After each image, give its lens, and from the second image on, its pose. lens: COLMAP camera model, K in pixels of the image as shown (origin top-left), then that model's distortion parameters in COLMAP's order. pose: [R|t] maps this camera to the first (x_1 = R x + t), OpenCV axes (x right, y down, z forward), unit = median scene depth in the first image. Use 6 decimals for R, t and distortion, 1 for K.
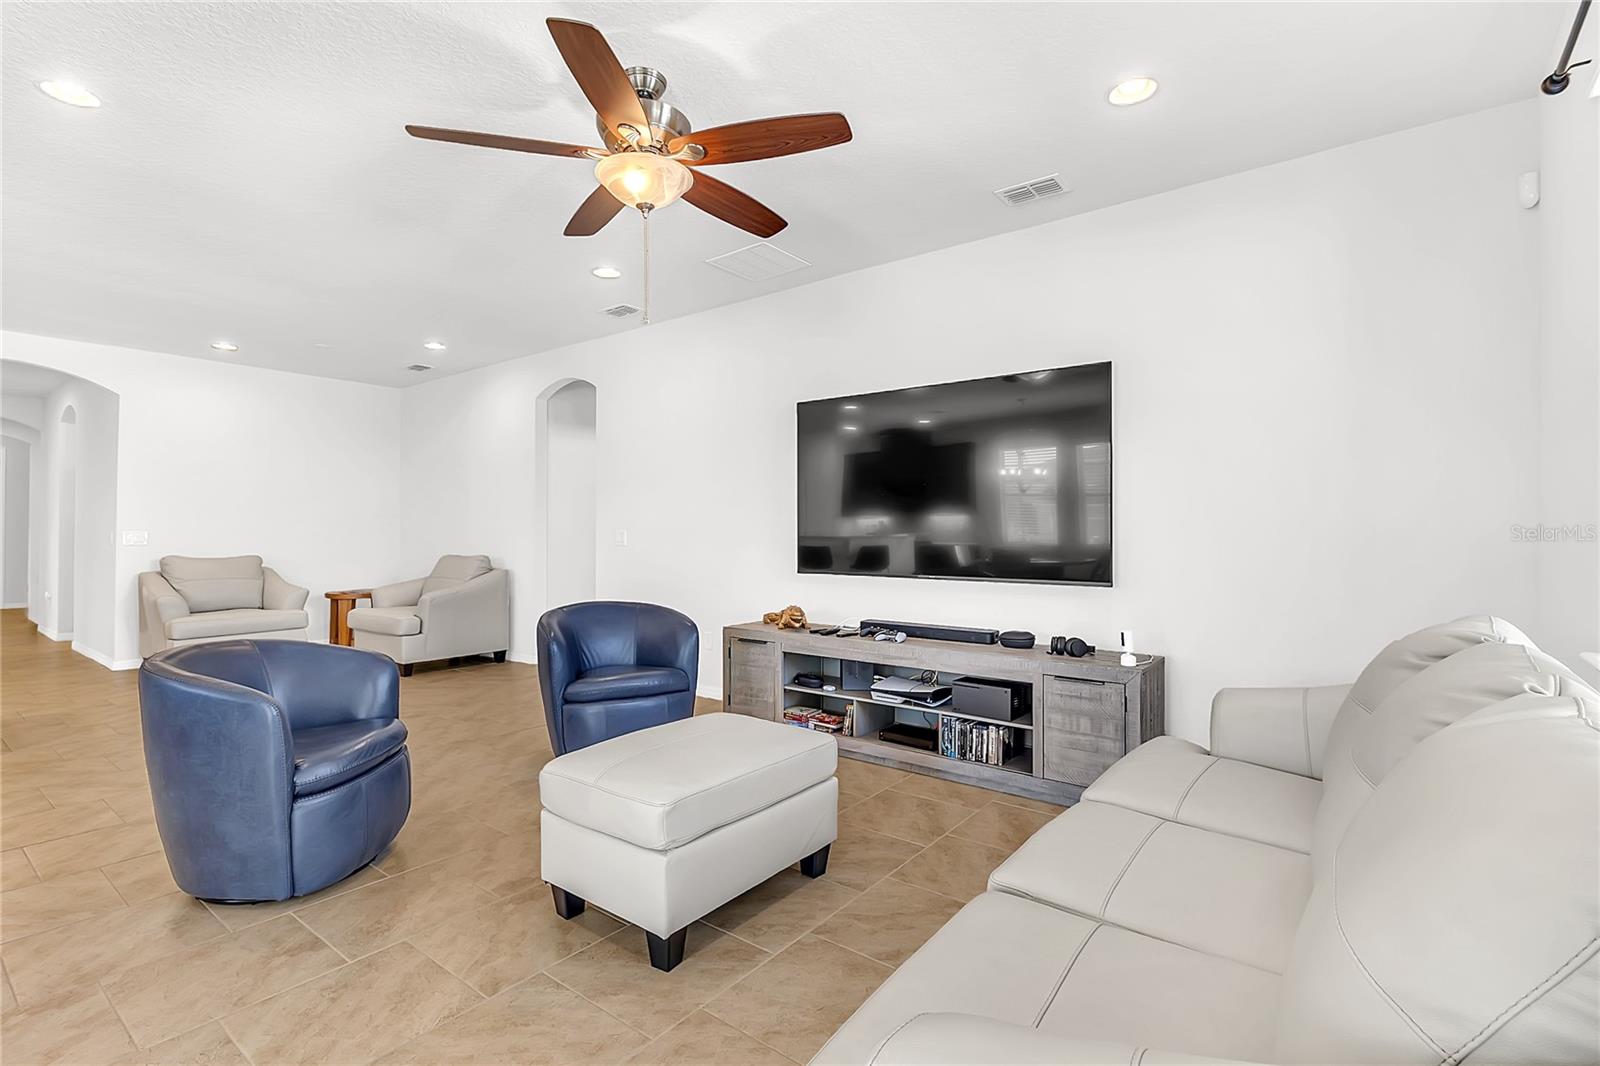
lens RADIAL K [[742.8, 0, 798.7], [0, 742.8, 524.9], [0, 0, 1]] dist [0.008744, -0.005070]
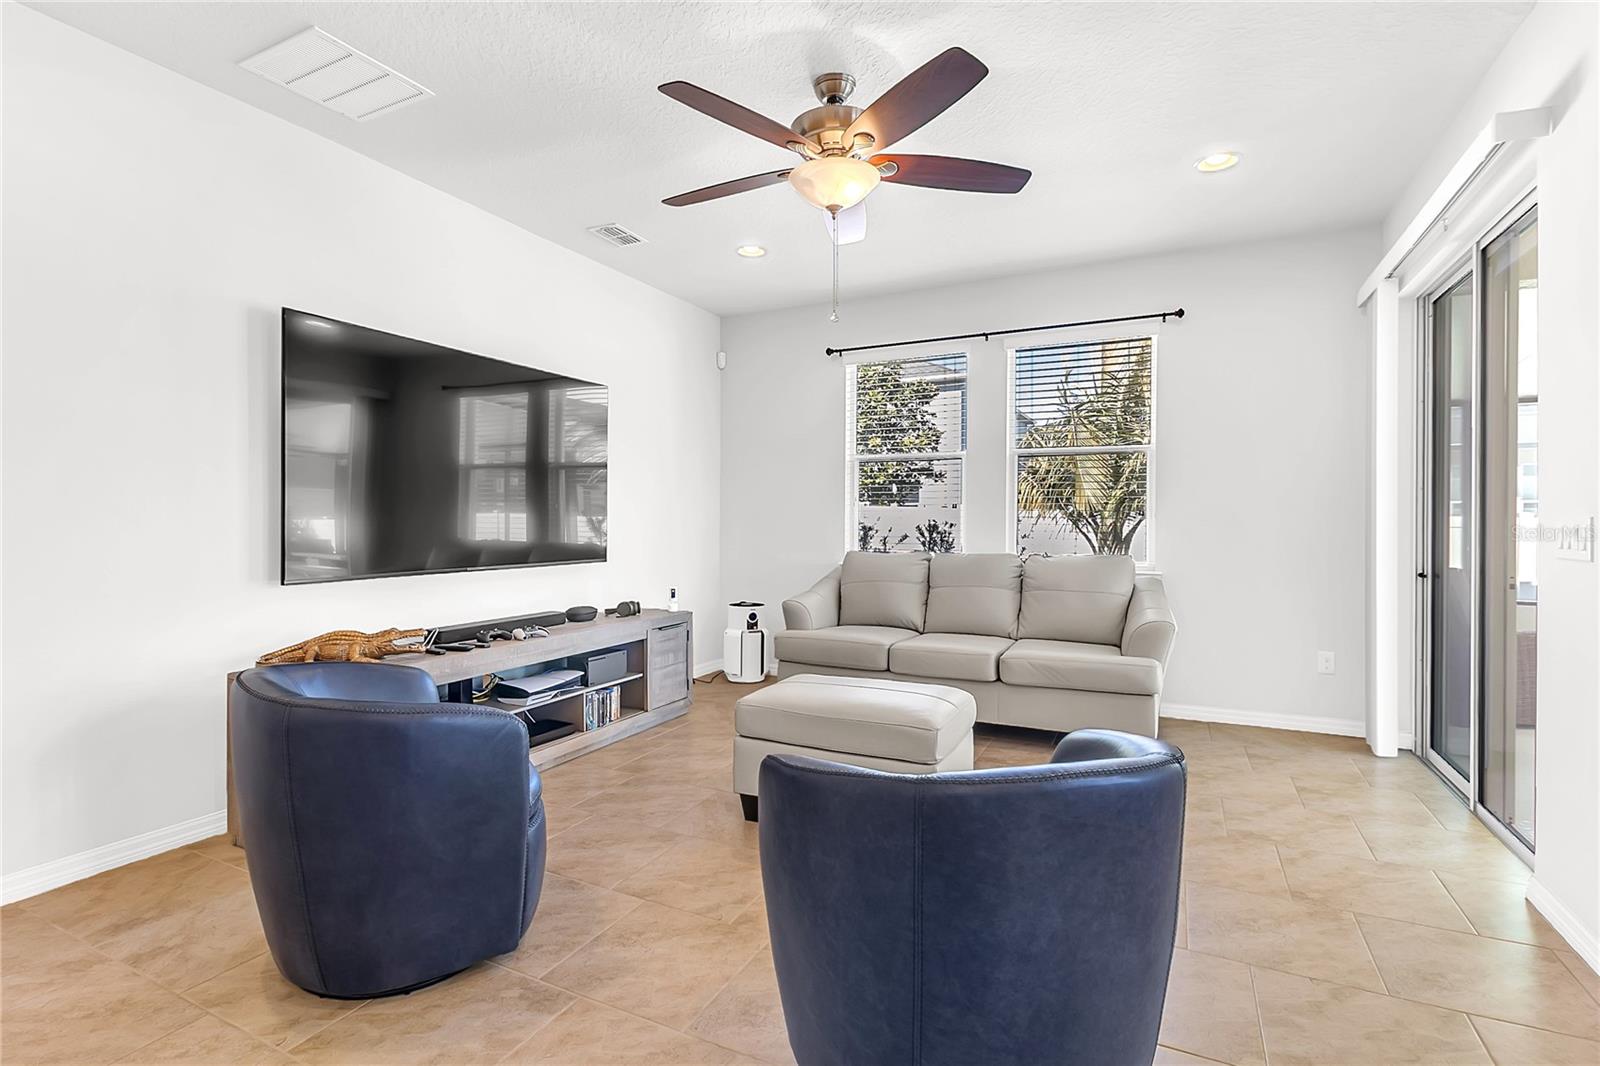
lens RADIAL K [[742.8, 0, 799.5], [0, 742.8, 530.1], [0, 0, 1]] dist [0.008744, -0.005070]
pose [[-0.191139, -0.013486, 0.981470, -0.948974], [-0.007670, 0.999896, 0.012245, 0.011132], [-0.981533, -0.005187, -0.191223, 0.965433]]
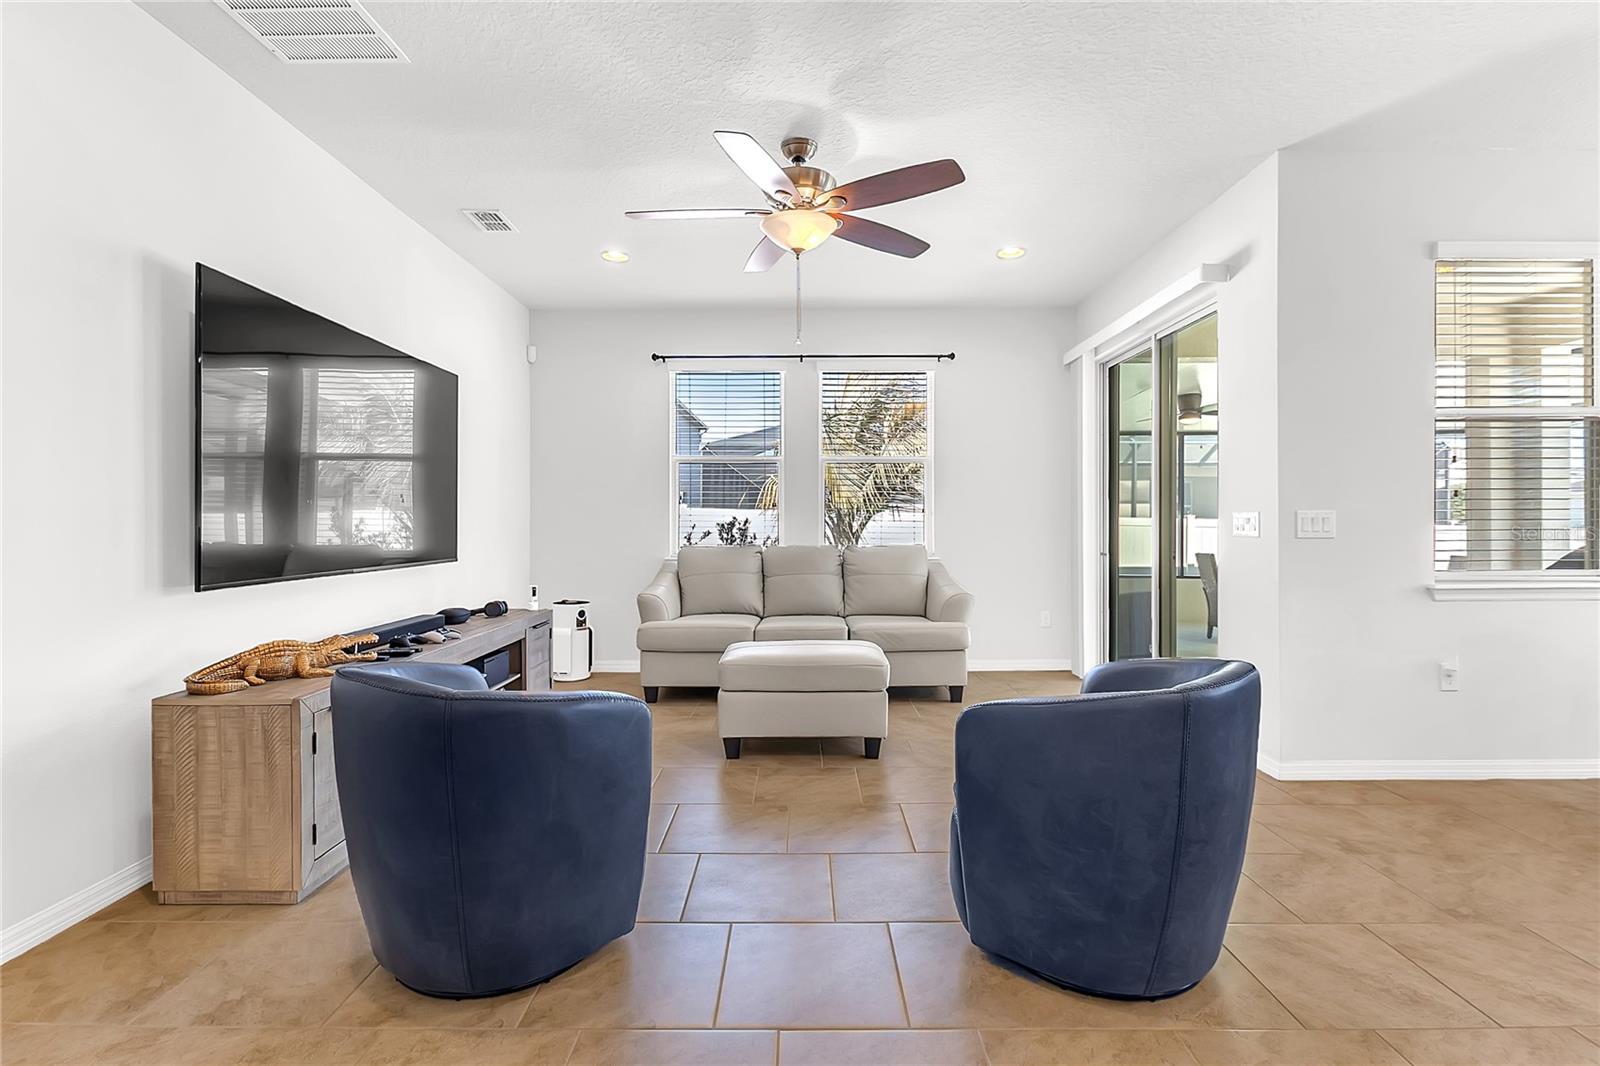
lens RADIAL K [[742.8, 0, 793.3], [0, 742.8, 526.8], [0, 0, 1]] dist [0.008744, -0.005070]
pose [[-0.600894, -0.004329, 0.799317, -0.919791], [-0.002713, 0.999991, 0.003376, 0.022996], [-0.799324, -0.000140, -0.600900, 1.355506]]
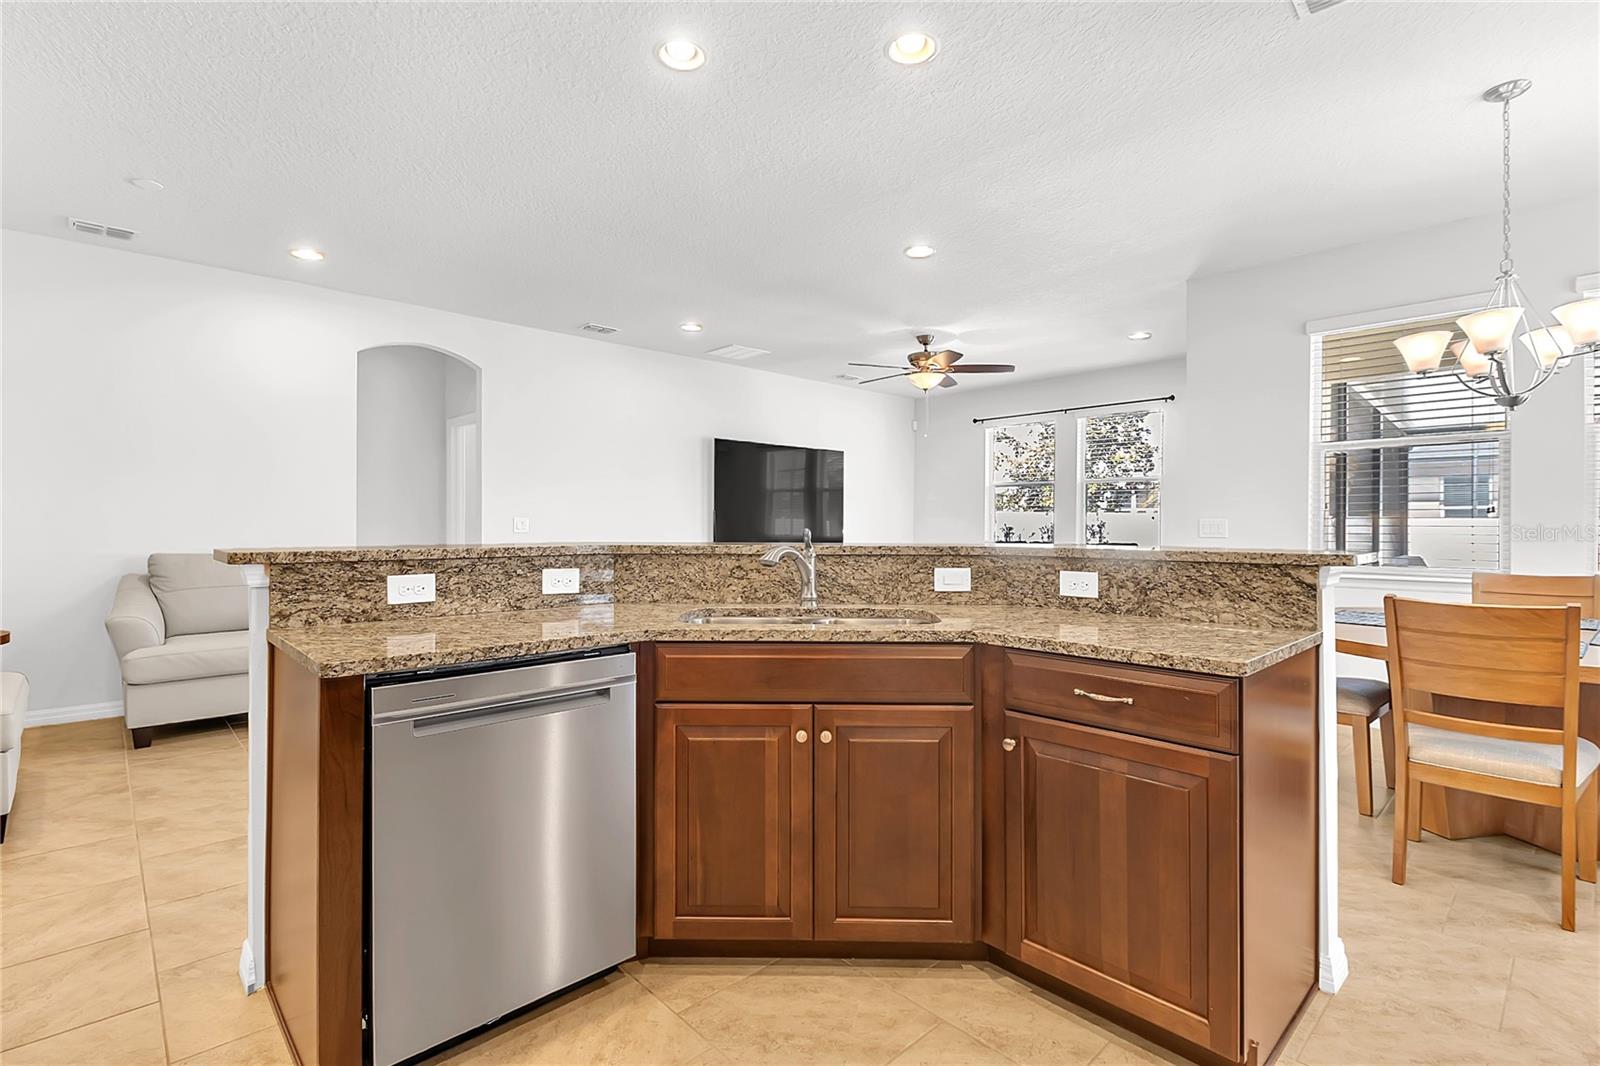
lens RADIAL K [[742.8, 0, 803.2], [0, 742.8, 526.7], [0, 0, 1]] dist [0.008744, -0.005070]
pose [[0.161839, 0.000854, 0.986817, -2.097374], [-0.010778, 0.999942, 0.000902, 0.027396], [-0.986758, -0.010782, 0.161839, 0.773089]]
